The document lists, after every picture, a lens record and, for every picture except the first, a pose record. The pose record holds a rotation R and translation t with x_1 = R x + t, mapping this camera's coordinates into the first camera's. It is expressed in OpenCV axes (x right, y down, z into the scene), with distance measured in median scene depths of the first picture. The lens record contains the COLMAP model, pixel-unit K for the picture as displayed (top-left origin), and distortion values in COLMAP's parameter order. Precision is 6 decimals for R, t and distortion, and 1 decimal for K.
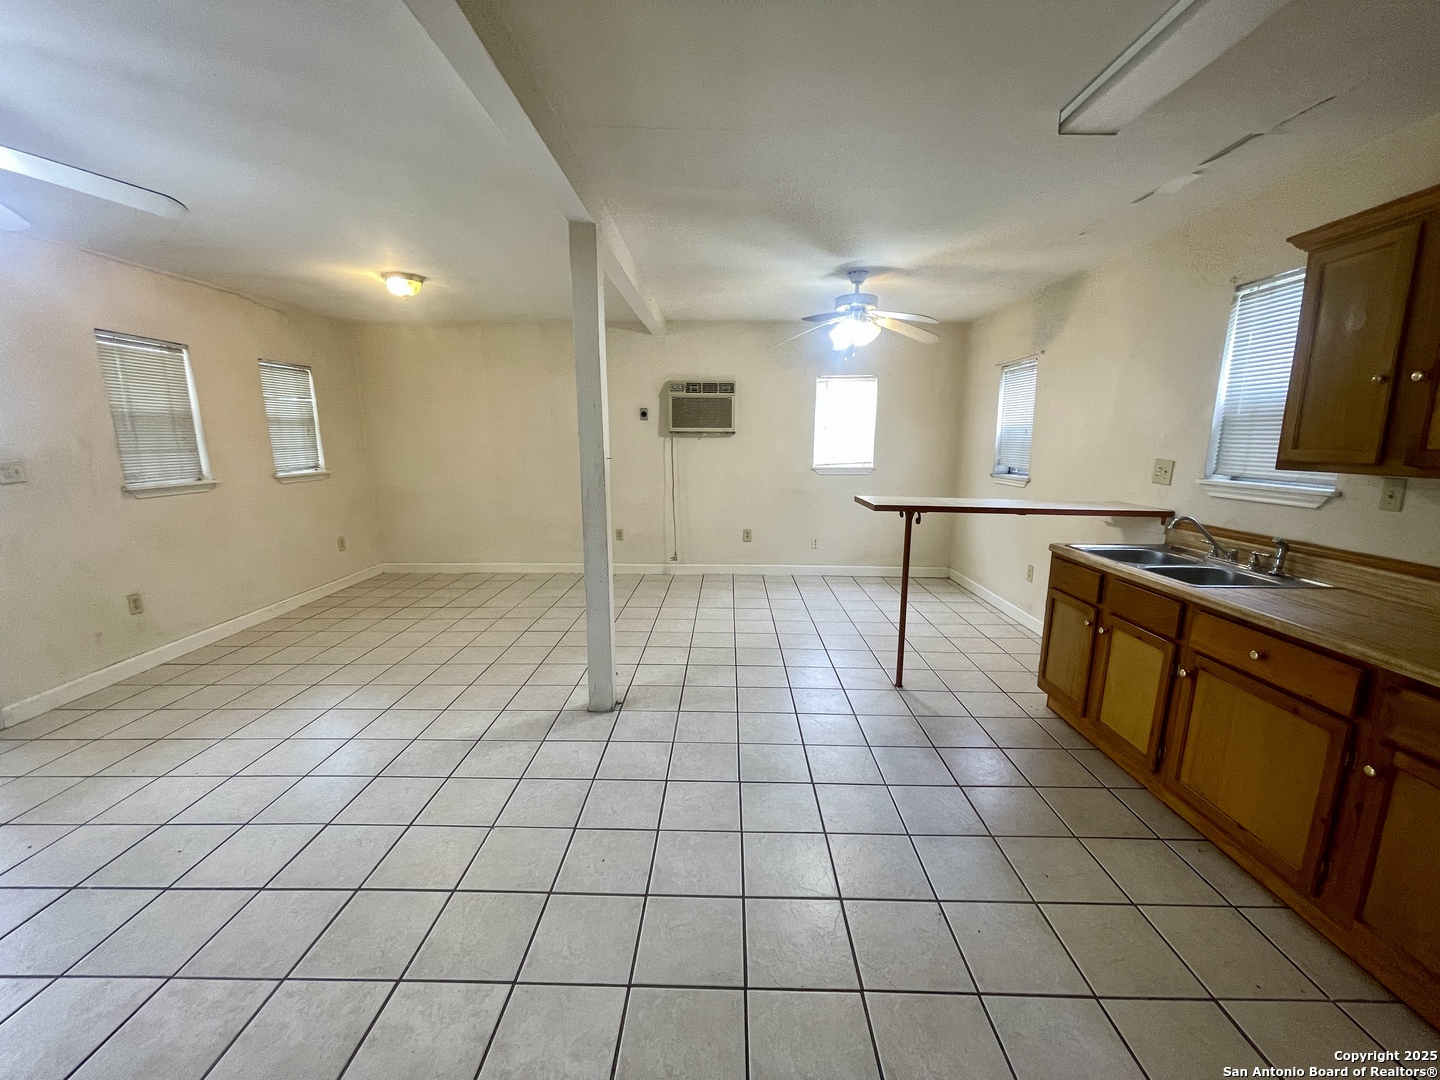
lens RADIAL K [[580.8, 0, 723.6], [0, 580.8, 540.3], [0, 0, 1]] dist [-0.002146, 0.001084]
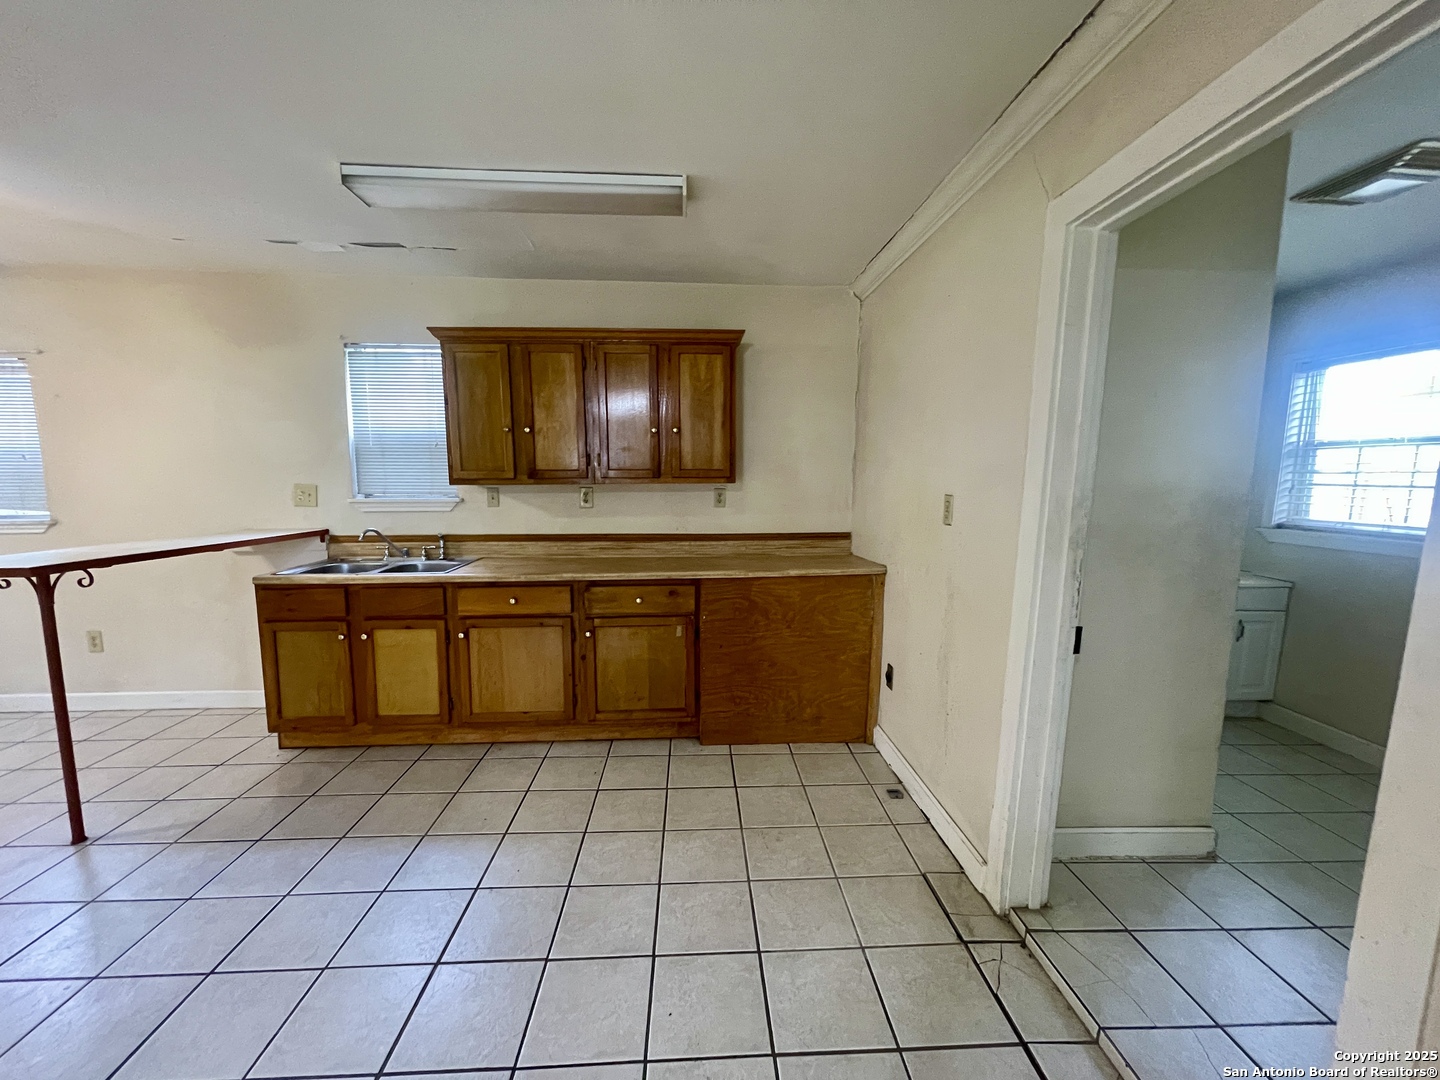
lens RADIAL K [[580.8, 0, 722.2], [0, 580.8, 539.8], [0, 0, 1]] dist [-0.002146, 0.001084]
pose [[-0.065227, -0.118143, 0.990852, -0.374298], [0.176178, 0.976005, 0.127971, -0.036576], [-0.982195, 0.182913, -0.042848, 0.281520]]
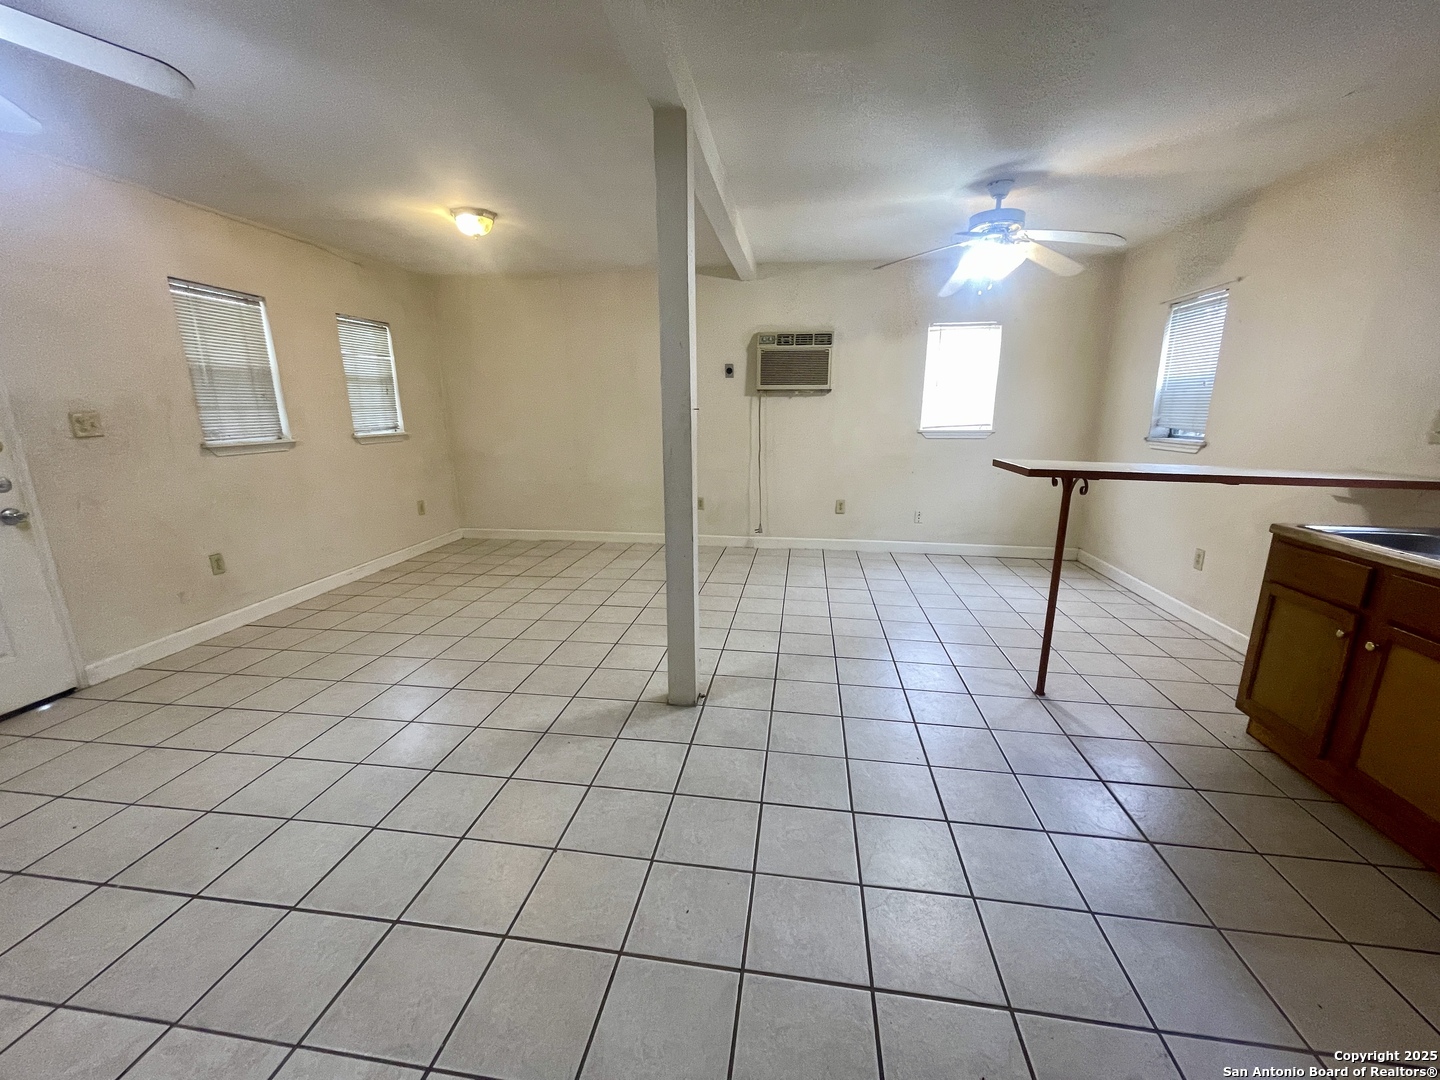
lens RADIAL K [[580.8, 0, 723.4], [0, 580.8, 540.7], [0, 0, 1]] dist [-0.002146, 0.001084]
pose [[0.991597, 0.026187, -0.126687, -0.044581], [-0.019820, 0.998489, 0.051254, 0.003505], [0.127838, -0.048313, 0.990618, 0.155461]]
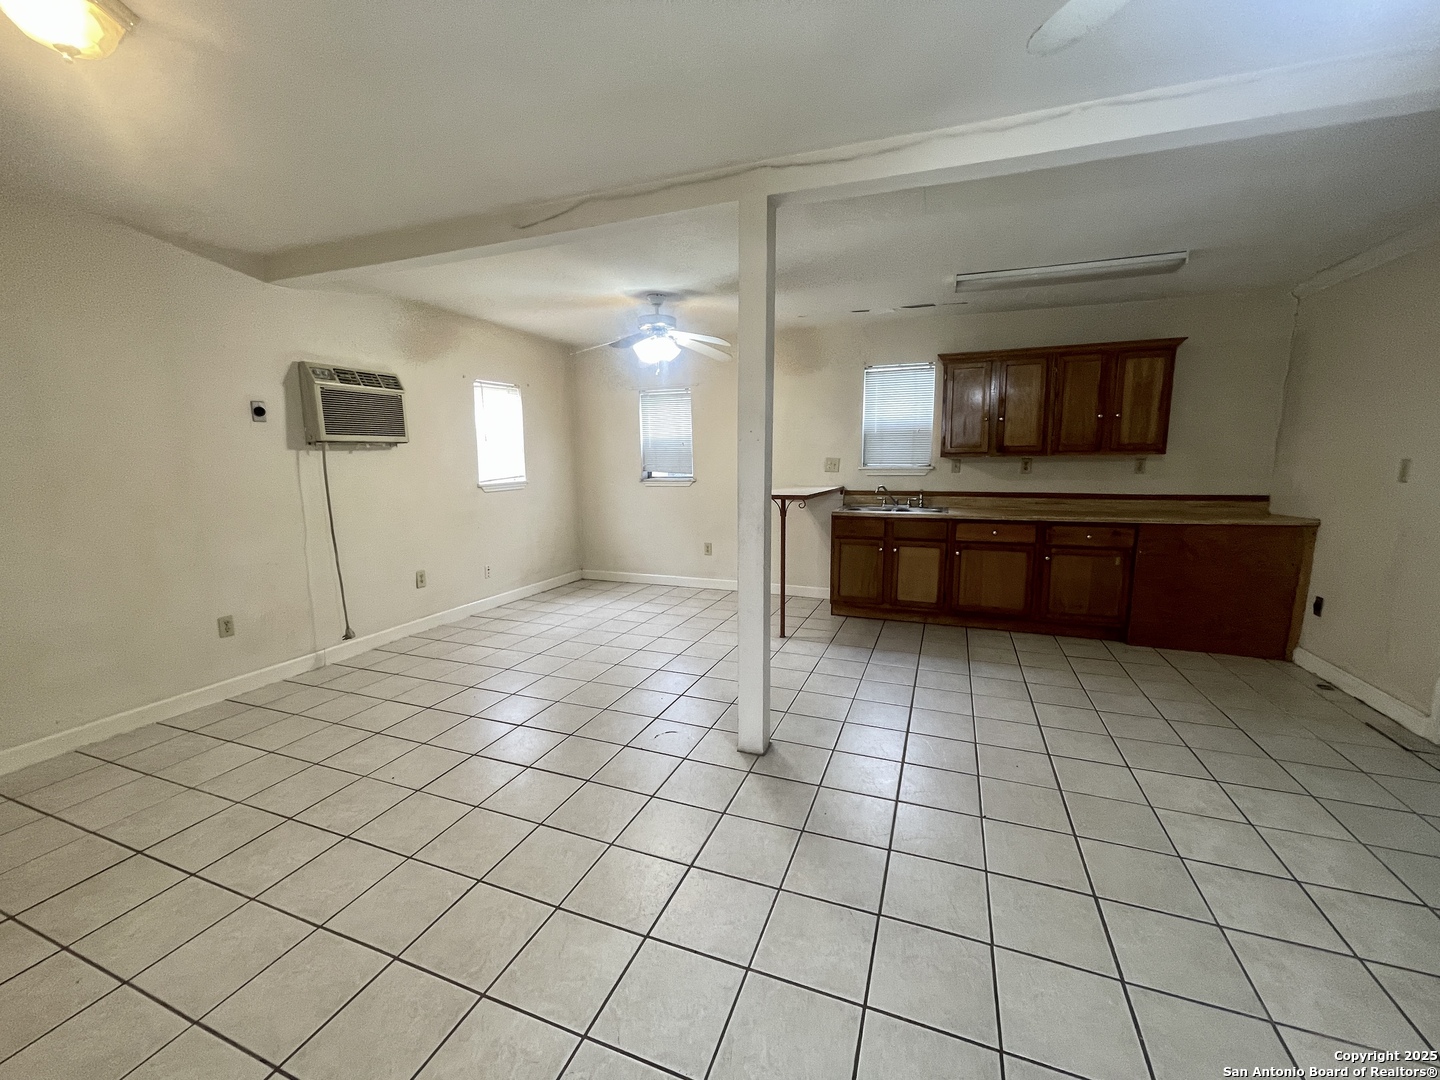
lens RADIAL K [[580.8, 0, 722.6], [0, 580.8, 540.1], [0, 0, 1]] dist [-0.002146, 0.001084]
pose [[0.351015, -0.146158, 0.924893, -0.975233], [0.177735, 0.980186, 0.087442, -0.103705], [-0.919347, 0.133692, 0.370037, 0.666811]]
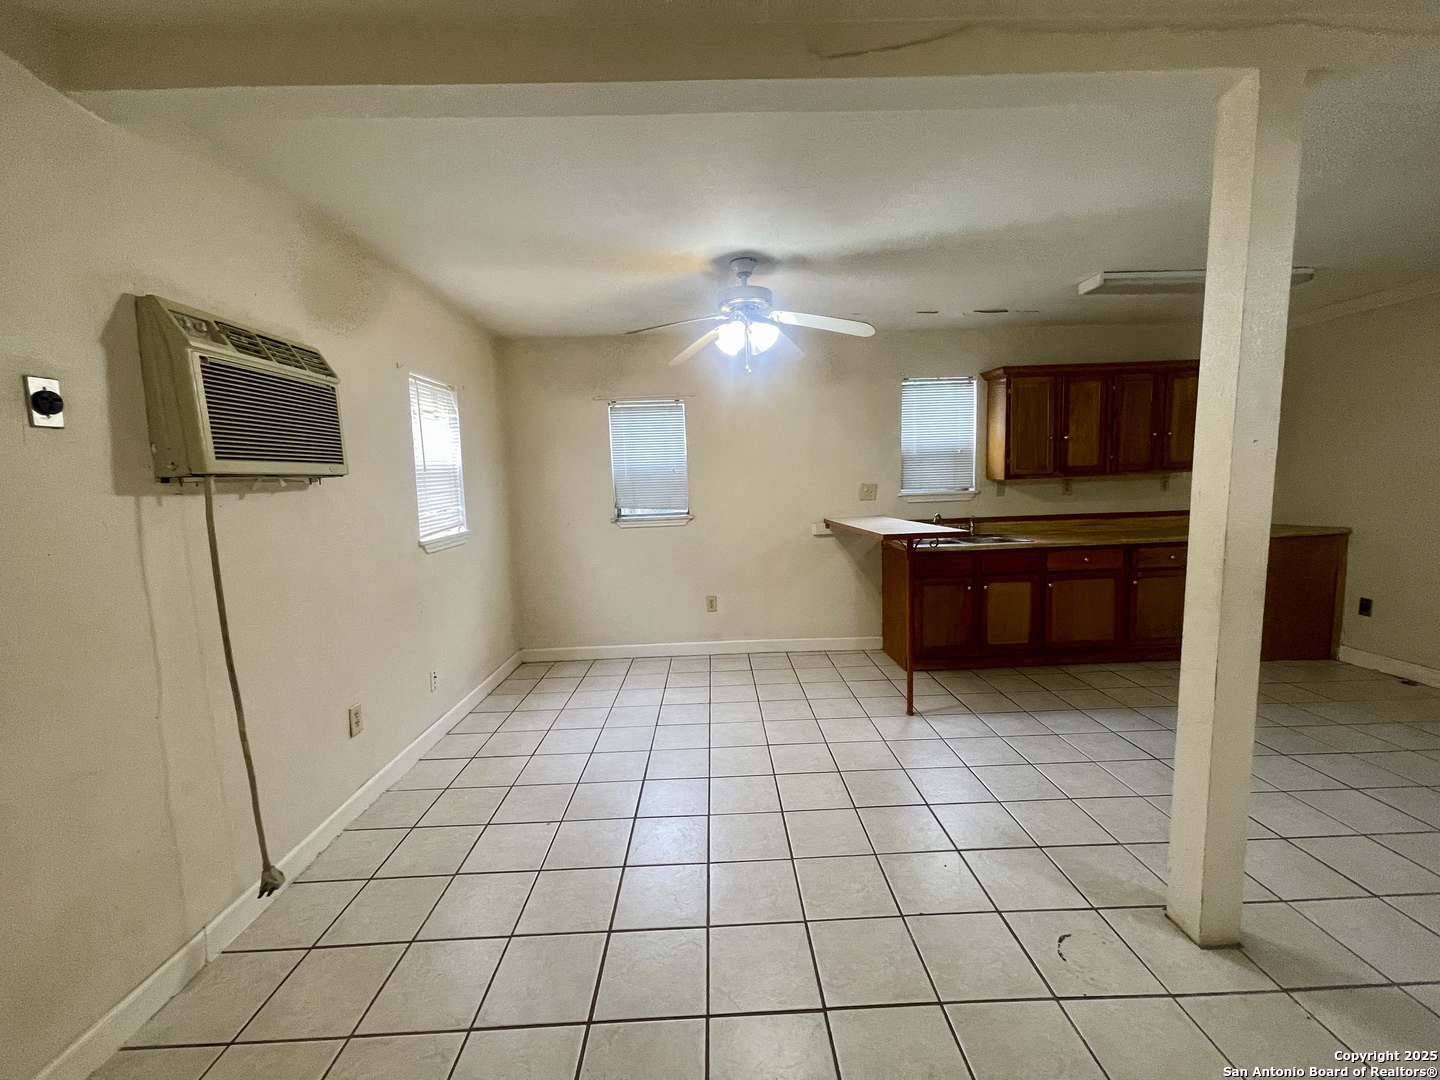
lens RADIAL K [[580.8, 0, 723.5], [0, 580.8, 540.9], [0, 0, 1]] dist [-0.002146, 0.001084]
pose [[-0.030946, -0.113822, 0.993019, -0.700354], [0.209965, 0.970587, 0.117794, -0.241988], [-0.977219, 0.212145, -0.006137, 1.356581]]
